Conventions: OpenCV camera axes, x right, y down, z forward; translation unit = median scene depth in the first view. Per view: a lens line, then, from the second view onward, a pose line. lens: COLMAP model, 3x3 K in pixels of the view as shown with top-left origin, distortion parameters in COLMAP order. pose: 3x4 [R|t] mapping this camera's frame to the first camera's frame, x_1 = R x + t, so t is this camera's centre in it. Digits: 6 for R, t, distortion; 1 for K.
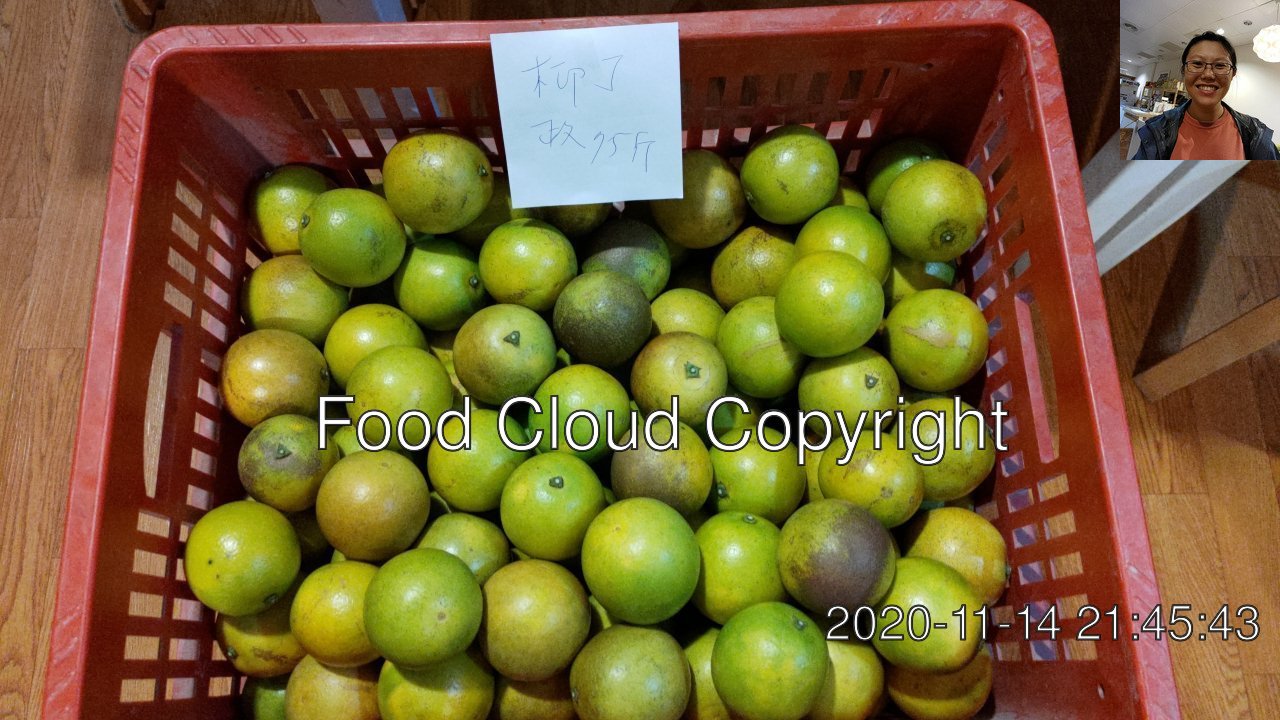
lens RADIAL K [[989.5, 0, 640.0], [0, 989.5, 360.0], [0, 0, 1]] dist [0.047932, -0.052922]
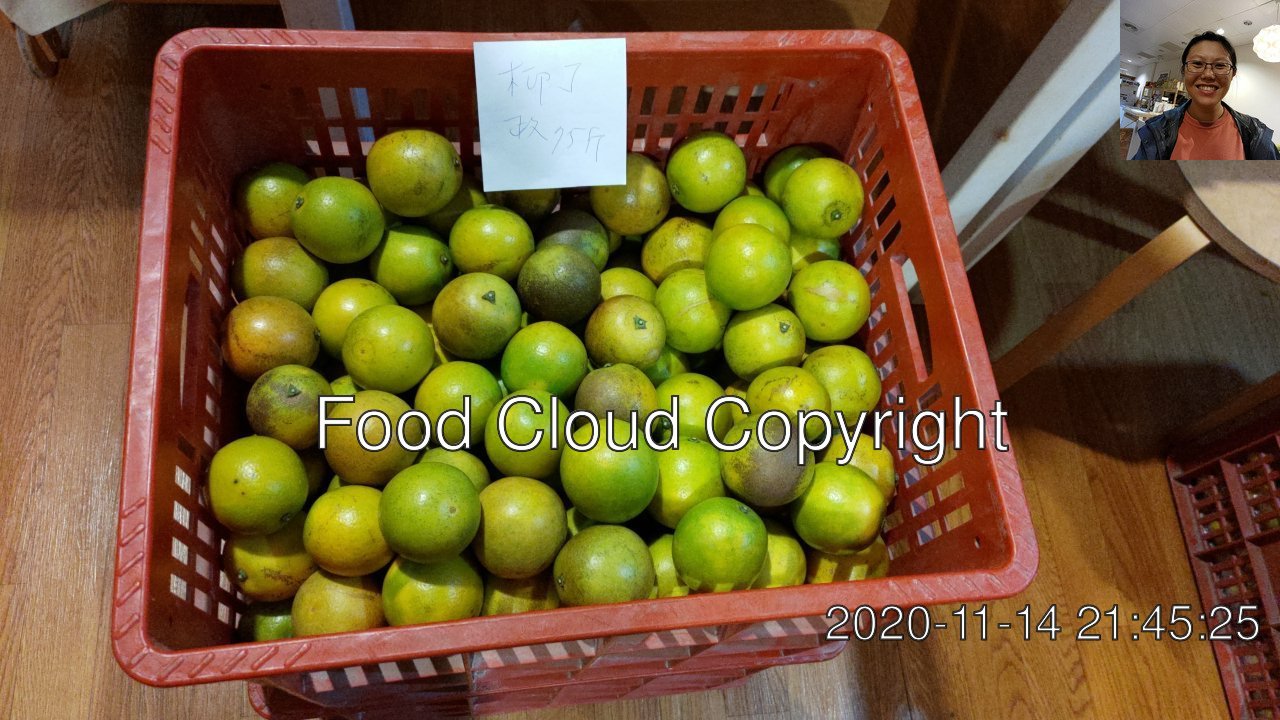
lens RADIAL K [[989.5, 0, 640.0], [0, 989.5, 360.0], [0, 0, 1]] dist [0.047932, -0.052922]
pose [[0.987372, -0.017812, 0.157415, -0.135468], [0.032205, 0.995478, -0.089361, 0.160823], [-0.155112, 0.093302, 0.983481, -0.178039]]
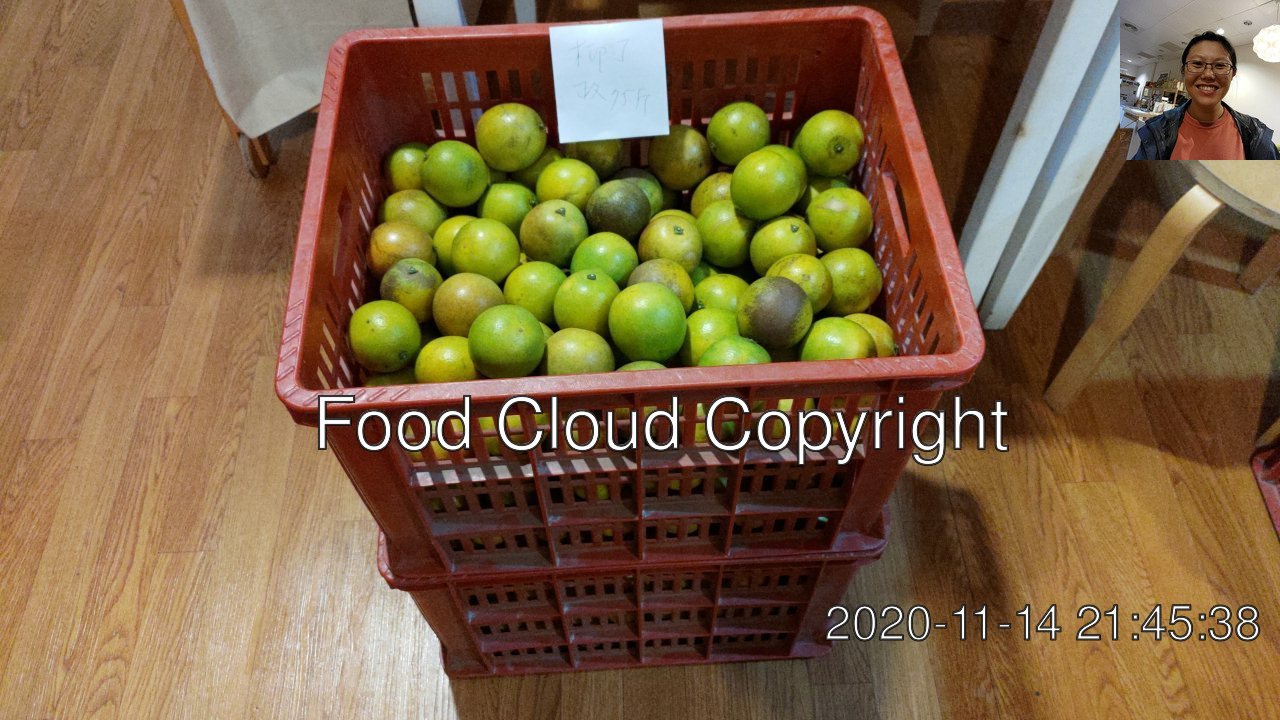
lens RADIAL K [[989.5, 0, 640.0], [0, 989.5, 360.0], [0, 0, 1]] dist [0.047932, -0.052922]
pose [[0.999746, -0.022512, 0.000845, -0.011940], [0.021815, 0.958053, -0.285761, 0.627118], [0.005623, 0.285707, 0.958301, -0.398979]]
